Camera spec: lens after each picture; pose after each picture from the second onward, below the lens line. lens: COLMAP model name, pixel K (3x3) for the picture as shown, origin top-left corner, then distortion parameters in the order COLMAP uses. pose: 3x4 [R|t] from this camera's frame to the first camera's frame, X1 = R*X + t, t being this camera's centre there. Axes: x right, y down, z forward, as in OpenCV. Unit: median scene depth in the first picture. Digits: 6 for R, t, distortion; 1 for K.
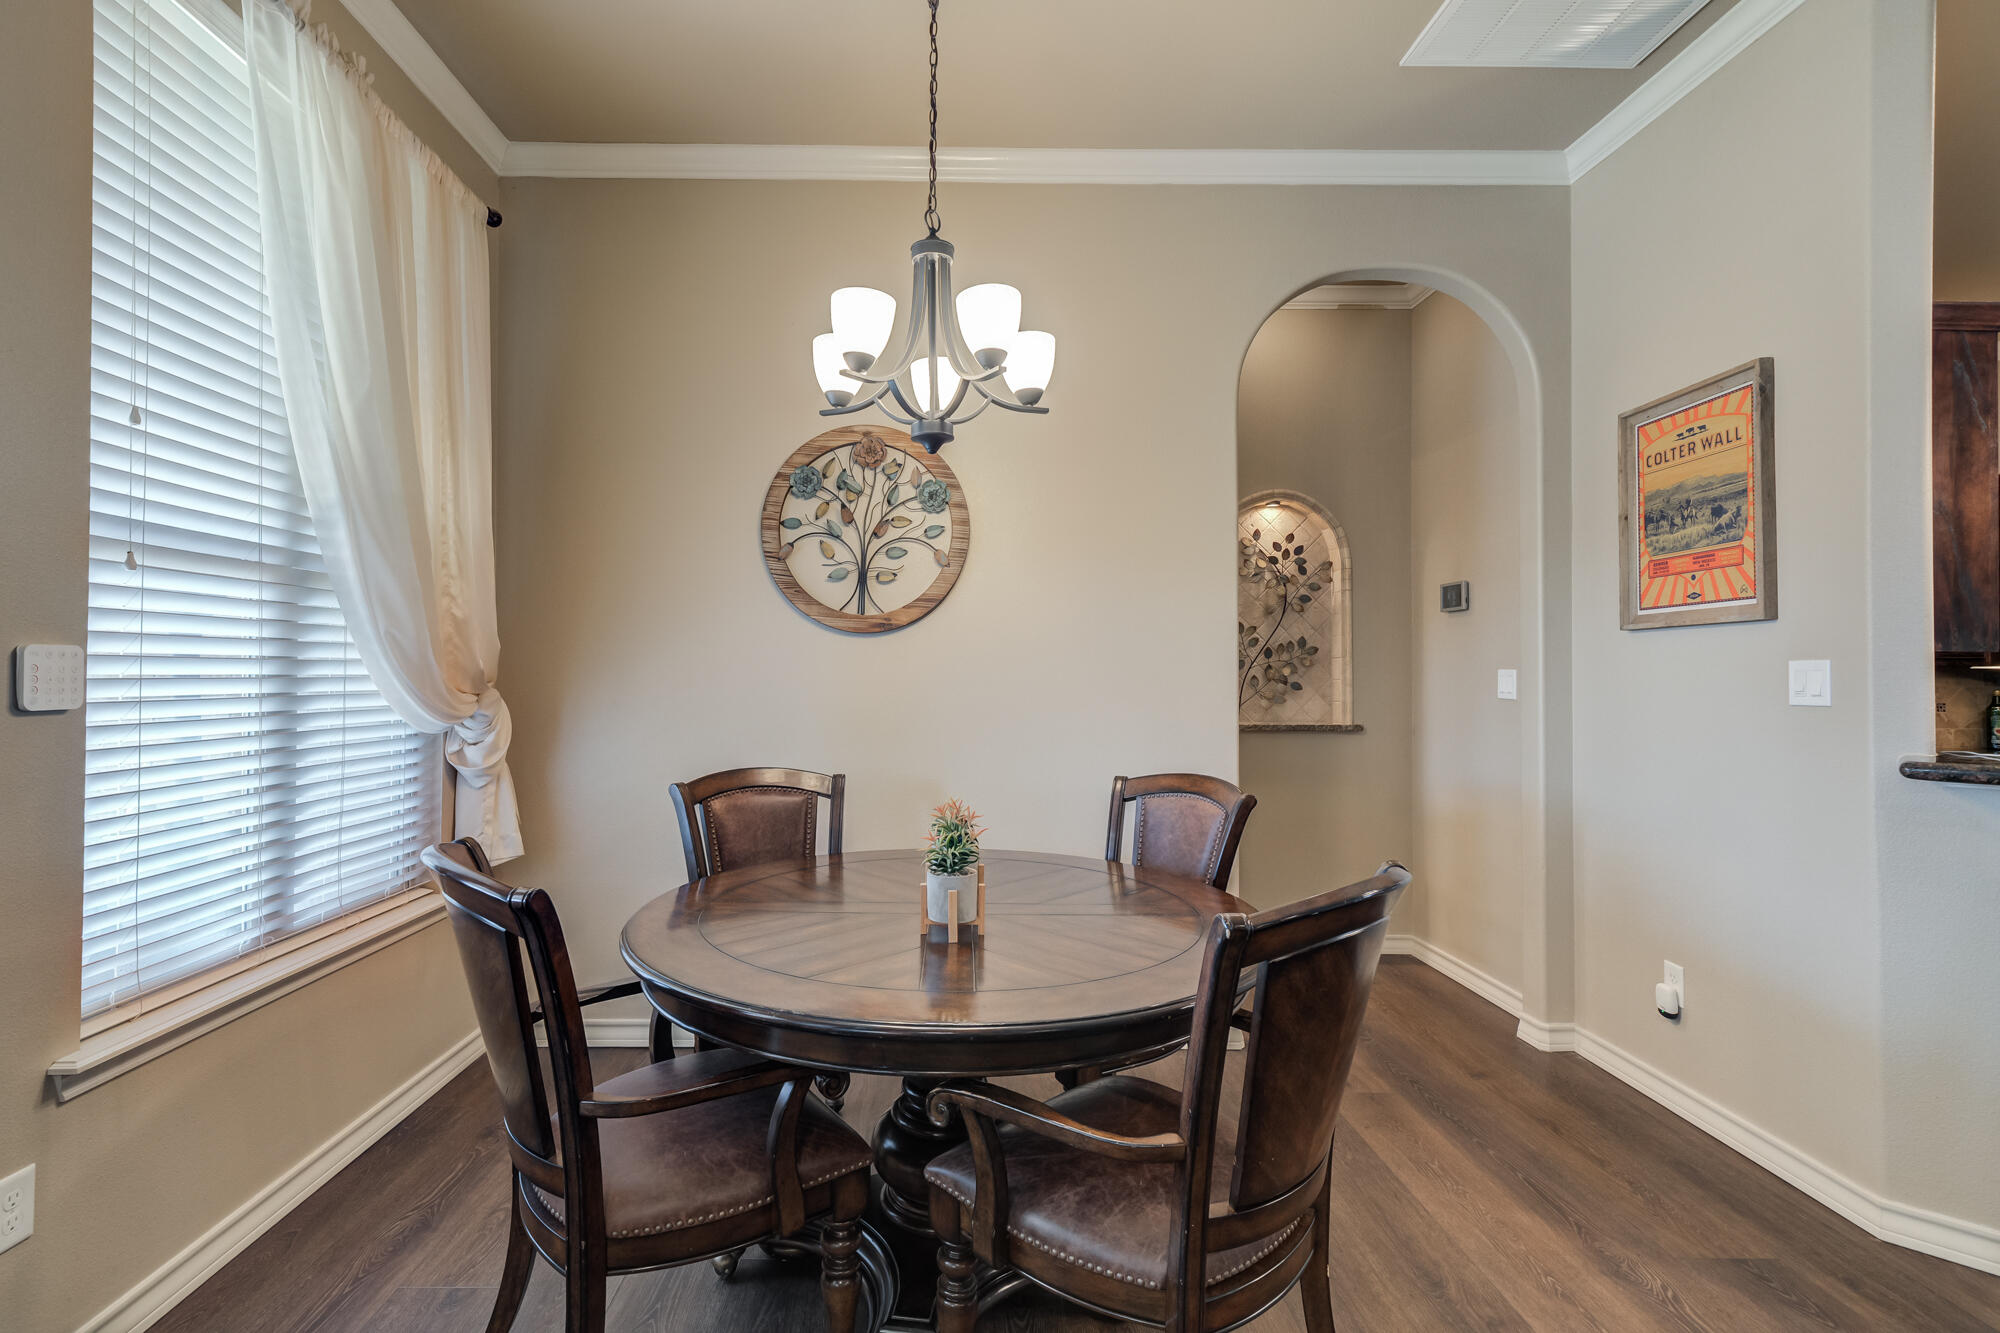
lens RADIAL K [[963.5, 0, 1000.0], [0, 963.5, 666.5], [0, 0, 1]] dist [-0.002095, -0.000086]
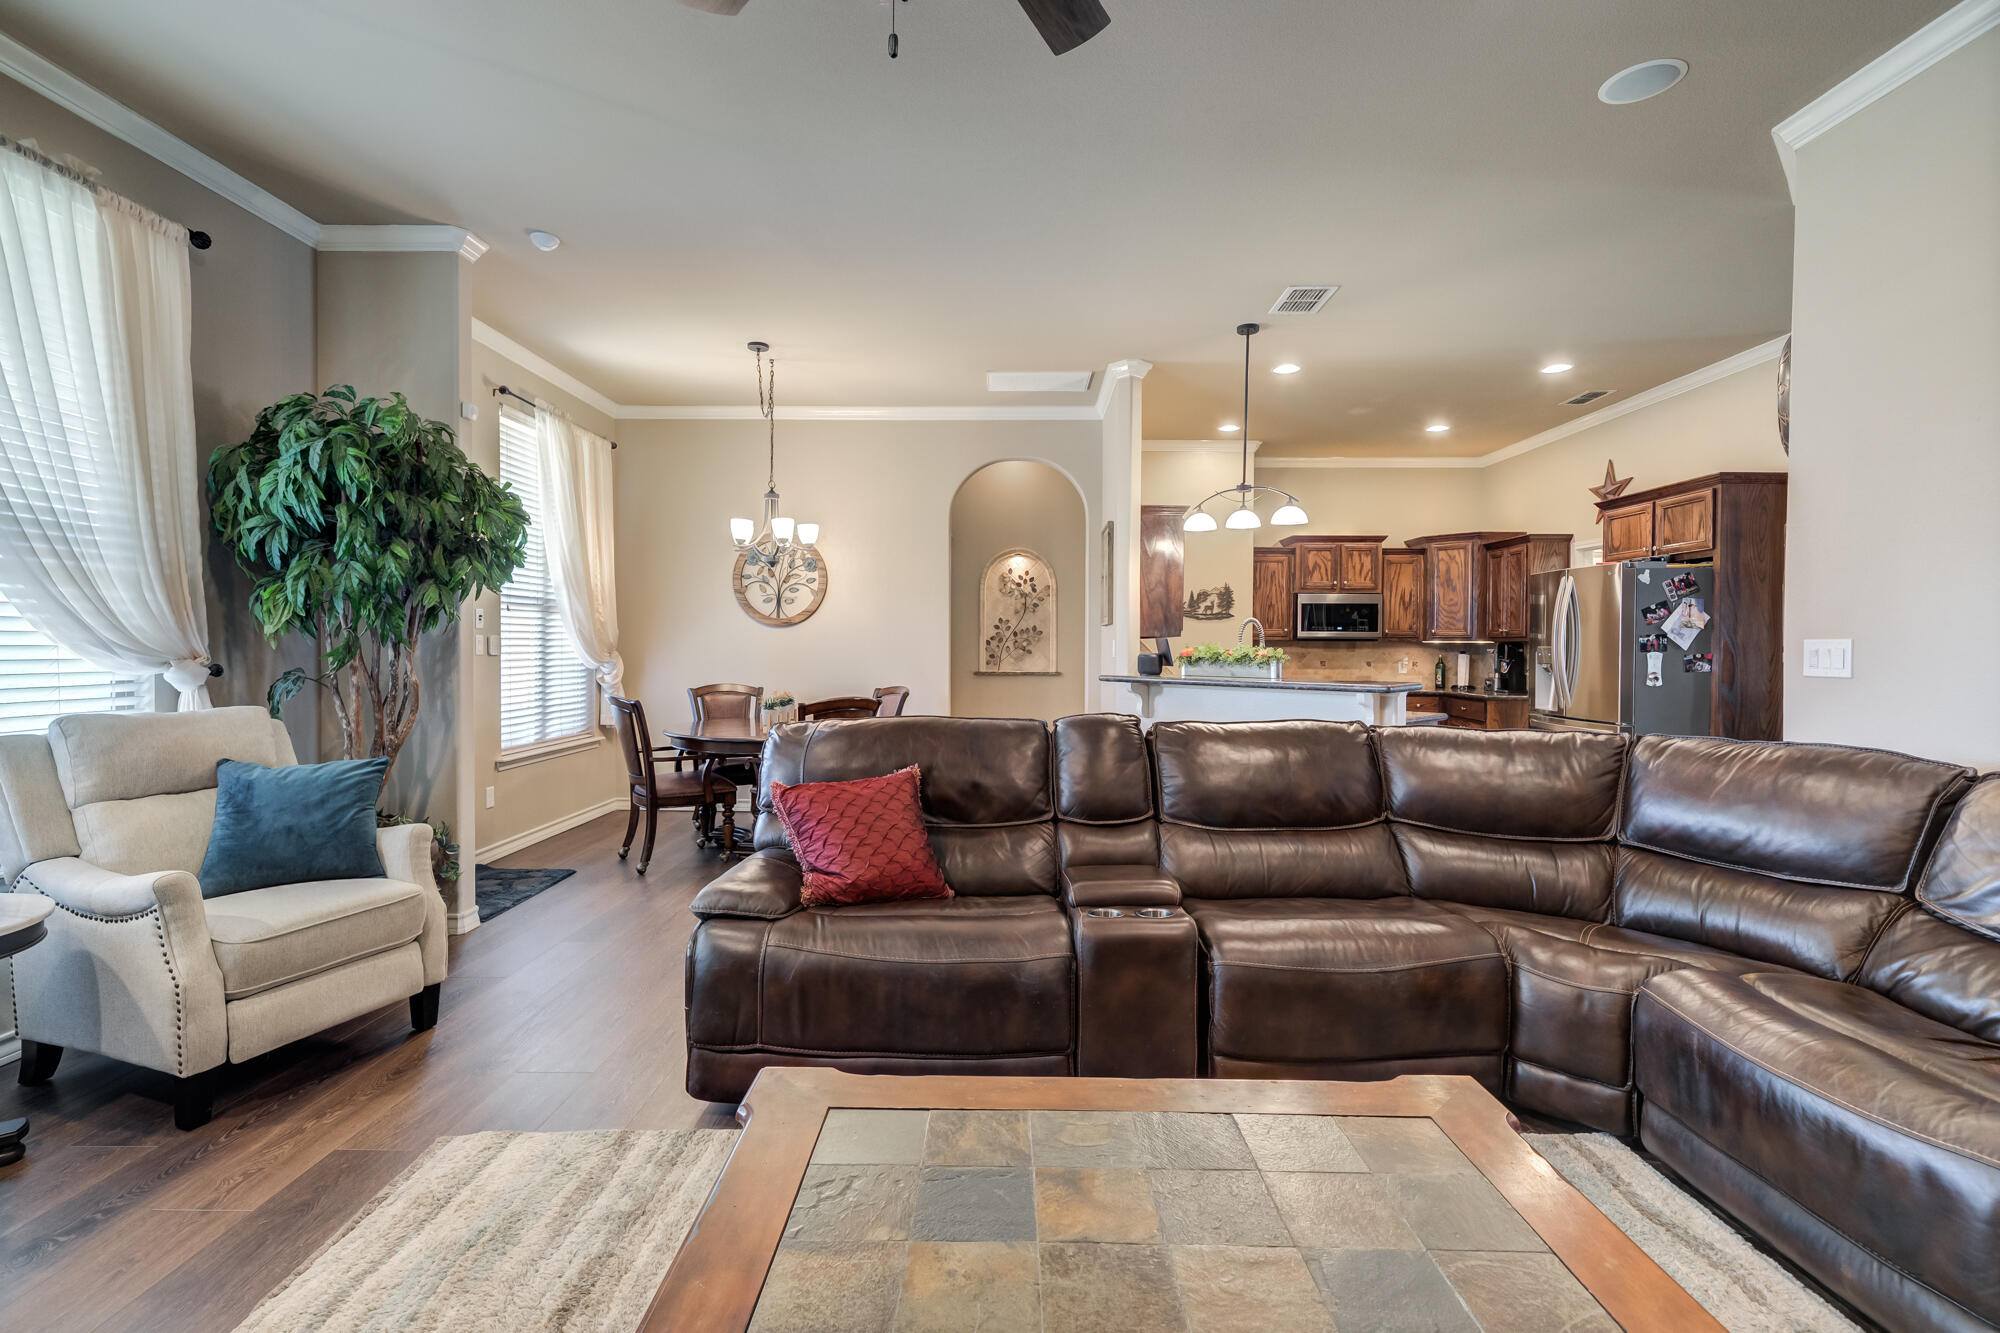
lens RADIAL K [[853.5, 0, 1002.4], [0, 853.5, 658.5], [0, 0, 1]] dist [0.000187, -0.000026]
pose [[0.999469, 0.003678, -0.032379, 0.435321], [-0.002885, 0.999696, 0.024498, -0.010367], [0.032459, -0.024391, 0.999175, -0.946538]]
